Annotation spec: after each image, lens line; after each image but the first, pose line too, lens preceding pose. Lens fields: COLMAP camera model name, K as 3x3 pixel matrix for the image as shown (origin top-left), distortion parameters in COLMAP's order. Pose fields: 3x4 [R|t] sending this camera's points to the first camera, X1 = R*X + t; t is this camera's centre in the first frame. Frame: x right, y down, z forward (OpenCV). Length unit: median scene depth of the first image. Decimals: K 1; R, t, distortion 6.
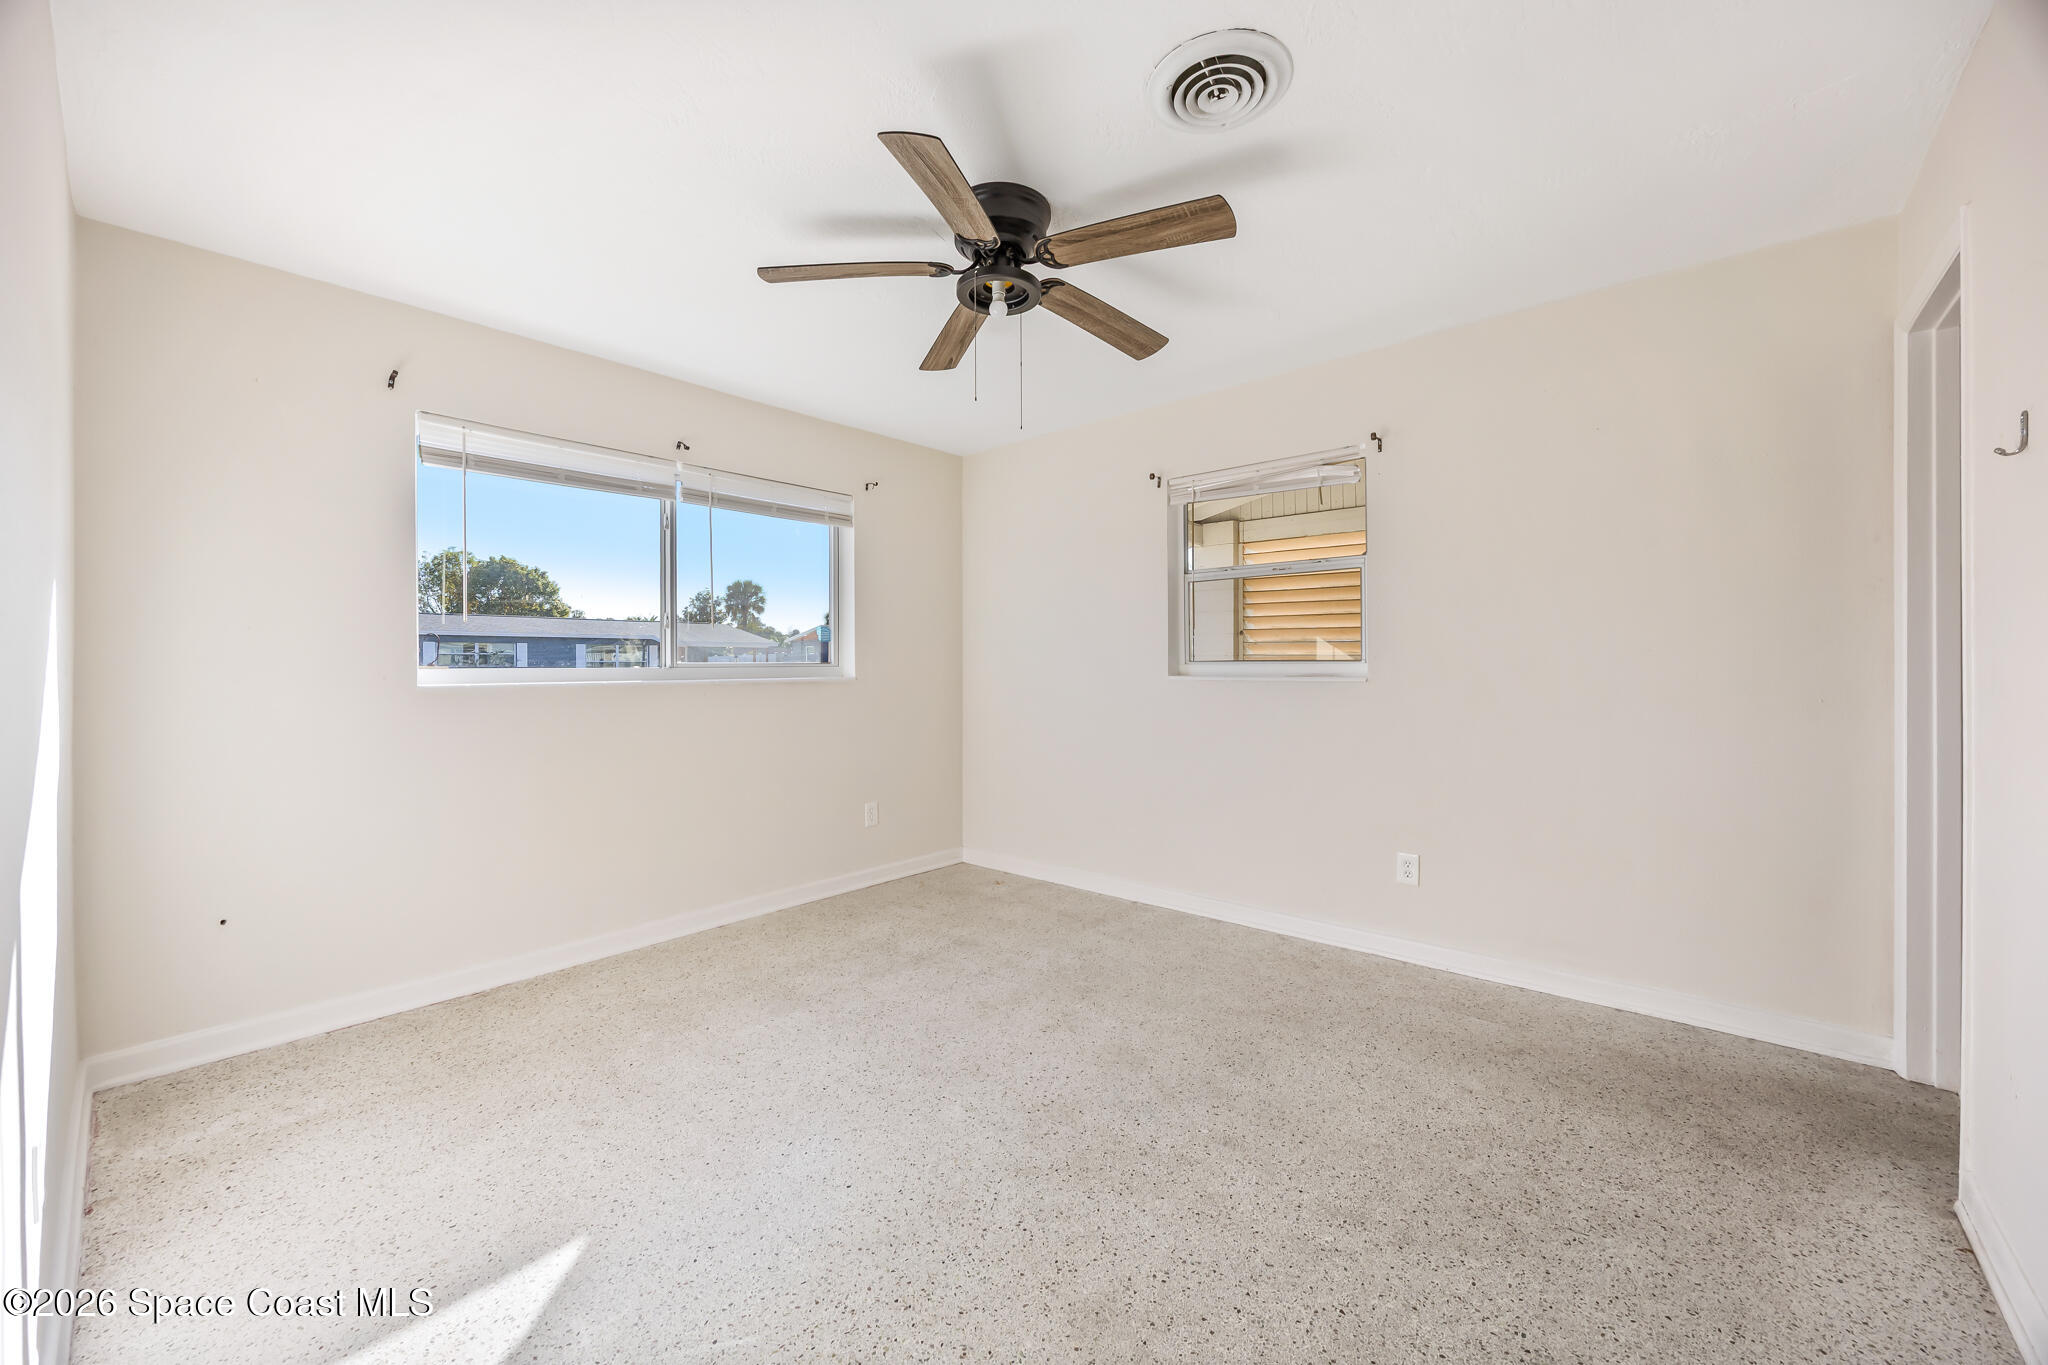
lens RADIAL K [[783.8, 0, 1019.6], [0, 783.8, 672.1], [0, 0, 1]] dist [0.002181, -0.000524]
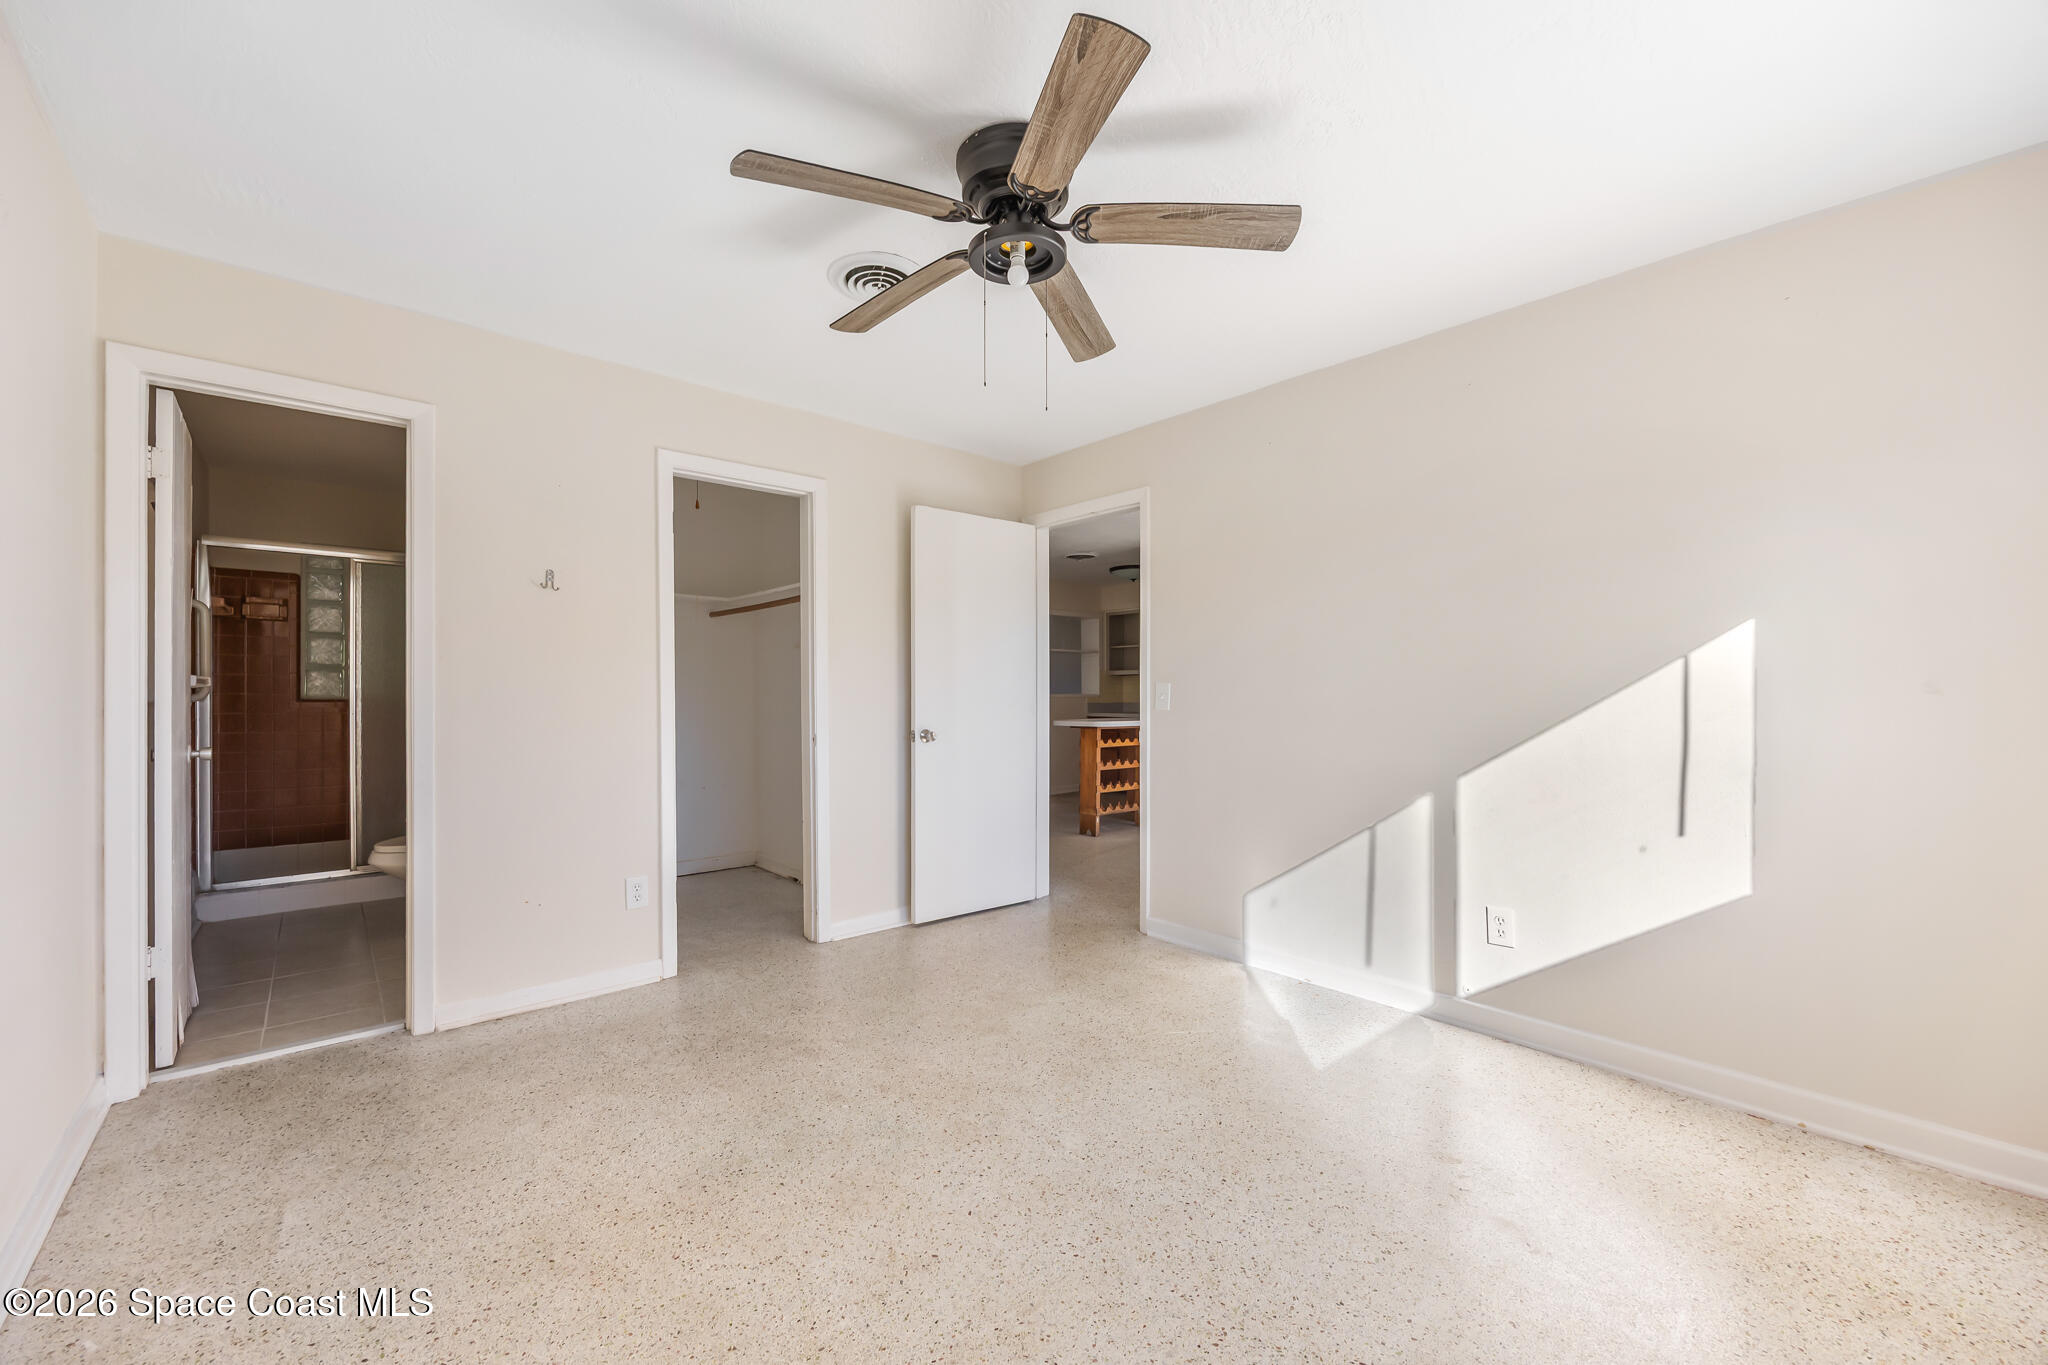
lens RADIAL K [[783.8, 0, 1010.8], [0, 783.8, 690.5], [0, 0, 1]] dist [0.002181, -0.000524]
pose [[-0.990131, 0.004323, 0.140080, -0.150120], [0.004672, 0.999987, 0.002166, -0.006108], [-0.140069, 0.002799, -0.990138, 2.007362]]
